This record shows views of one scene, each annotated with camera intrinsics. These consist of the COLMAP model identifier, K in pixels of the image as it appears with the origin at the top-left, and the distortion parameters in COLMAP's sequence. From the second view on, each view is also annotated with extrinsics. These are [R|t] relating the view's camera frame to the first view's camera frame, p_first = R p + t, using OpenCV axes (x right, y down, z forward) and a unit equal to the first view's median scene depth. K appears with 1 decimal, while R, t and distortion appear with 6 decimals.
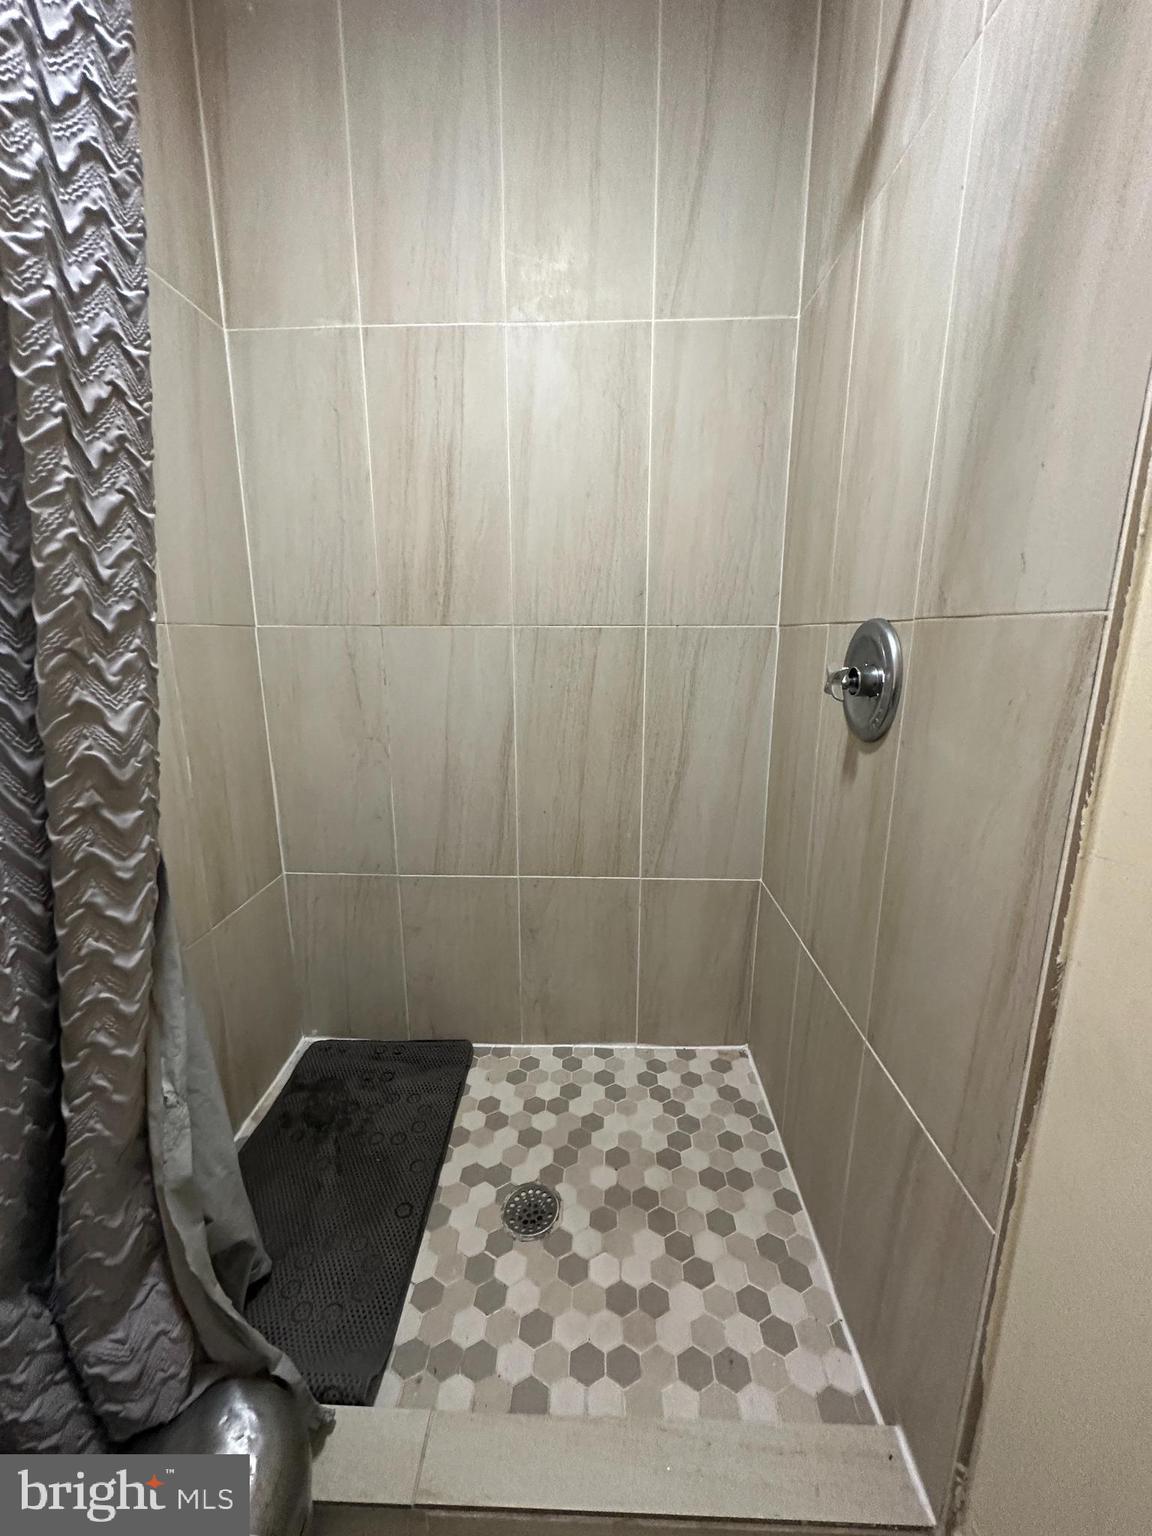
lens RADIAL K [[617.6, 0, 576.0], [0, 617.6, 768.0], [0, 0, 1]] dist [0.000504, 0.000270]
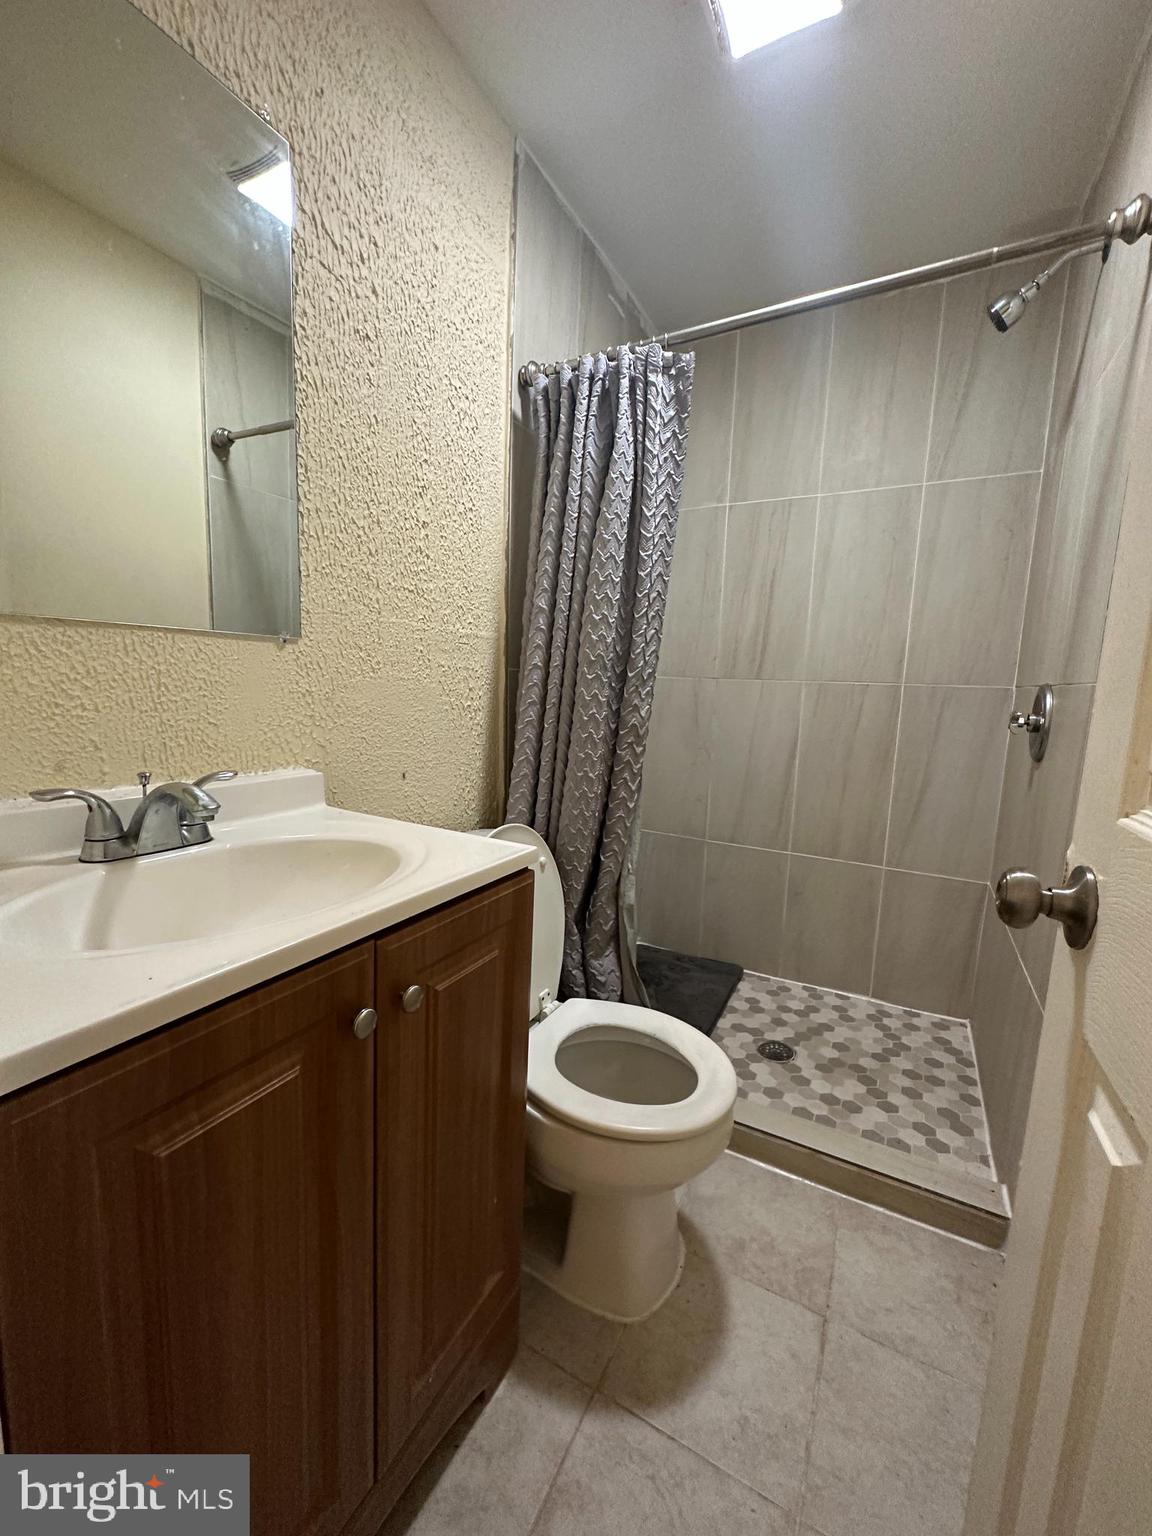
lens RADIAL K [[617.6, 0, 576.0], [0, 617.6, 768.0], [0, 0, 1]] dist [0.000504, 0.000270]
pose [[0.897882, 0.091882, -0.430540, 0.070309], [-0.125519, 0.990814, -0.050317, 0.133661], [0.421962, 0.099220, 0.901168, -0.603788]]
